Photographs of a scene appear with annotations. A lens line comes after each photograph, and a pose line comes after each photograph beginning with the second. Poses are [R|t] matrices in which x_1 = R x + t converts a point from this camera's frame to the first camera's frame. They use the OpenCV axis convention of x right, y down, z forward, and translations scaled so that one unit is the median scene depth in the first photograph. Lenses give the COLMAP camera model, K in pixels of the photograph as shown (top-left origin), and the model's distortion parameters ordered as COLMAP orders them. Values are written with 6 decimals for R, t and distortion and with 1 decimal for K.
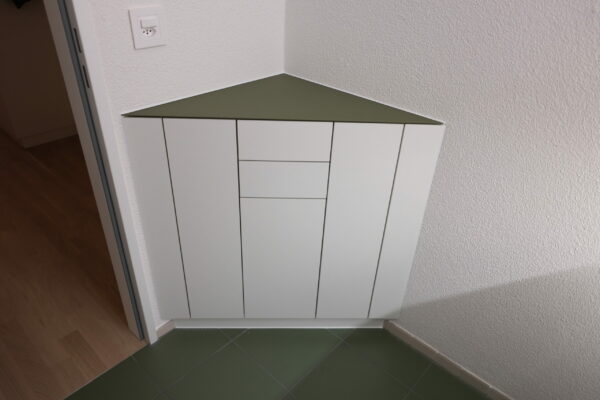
lens RADIAL K [[416.7, 0, 301.5], [0, 416.7, 202.3], [0, 0, 1]] dist [-0.013429, 0.007399]
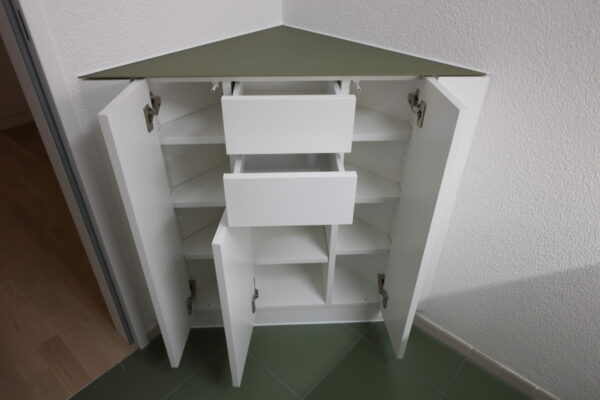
lens RADIAL K [[416.7, 0, 296.7], [0, 416.7, 201.9], [0, 0, 1]] dist [-0.013429, 0.007399]
pose [[0.999250, -0.033696, -0.019069, -0.010725], [0.034700, 0.997881, 0.055035, -0.002840], [0.017174, -0.055656, 0.998302, 0.157232]]
